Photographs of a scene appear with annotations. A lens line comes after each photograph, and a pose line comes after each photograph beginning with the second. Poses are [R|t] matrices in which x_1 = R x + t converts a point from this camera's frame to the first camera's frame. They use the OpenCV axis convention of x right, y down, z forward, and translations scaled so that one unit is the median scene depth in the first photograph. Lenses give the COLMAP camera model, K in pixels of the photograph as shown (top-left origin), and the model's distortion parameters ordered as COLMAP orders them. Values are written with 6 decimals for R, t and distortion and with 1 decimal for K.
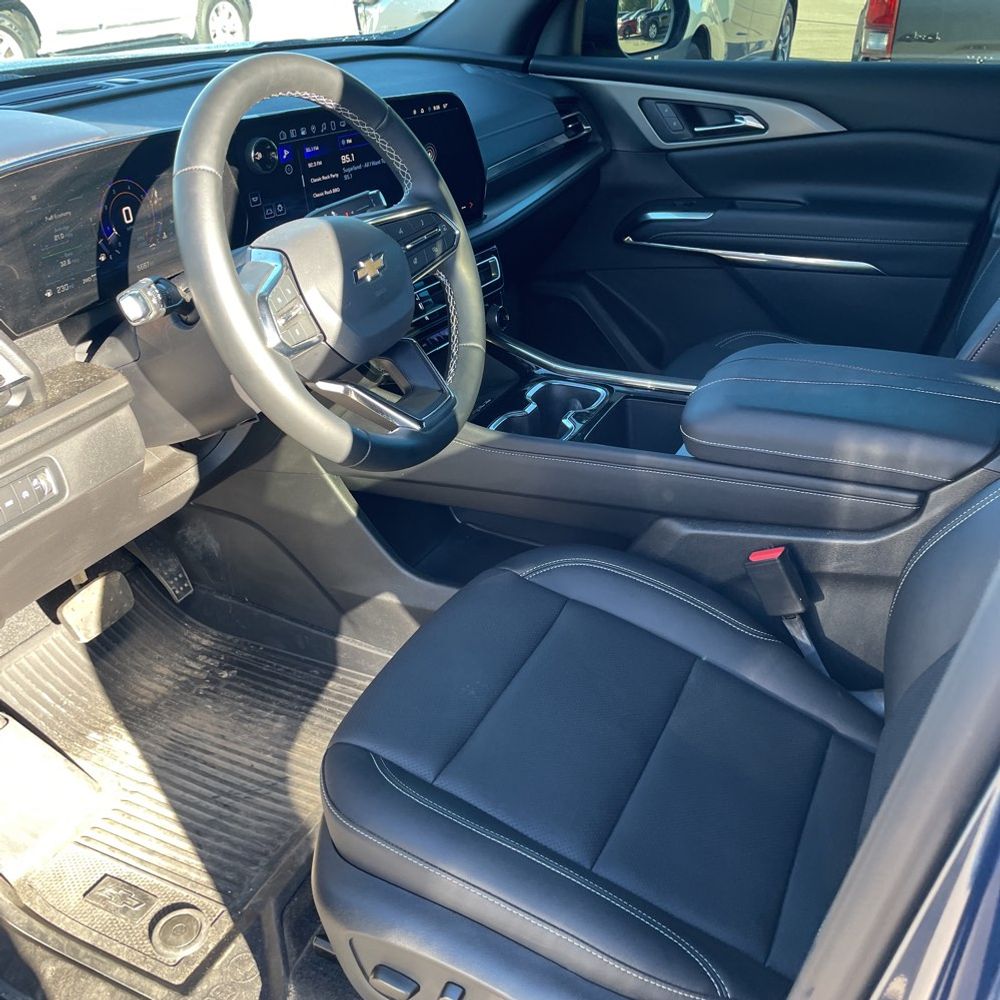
lens RADIAL K [[1014.7, 0, 474.4], [0, 1014.7, 476.0], [0, 0, 1]] dist [0.070406, -0.080782]
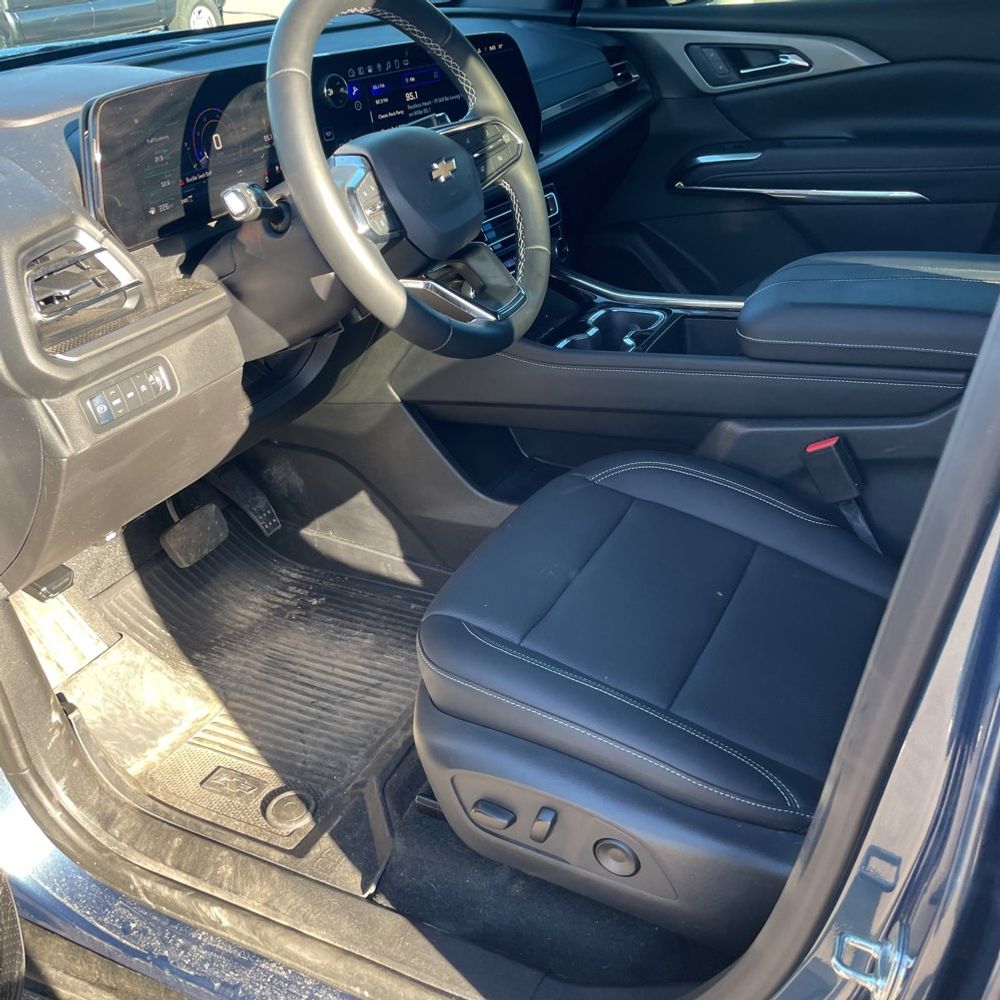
lens RADIAL K [[1010.6, 0, 498.6], [0, 1010.6, 490.8], [0, 0, 1]] dist [0.091636, -0.125312]
pose [[0.998646, -0.039634, -0.033696, -0.015392], [0.040110, 0.999103, 0.013565, 0.095785], [0.033129, -0.014898, 0.999340, -0.069273]]
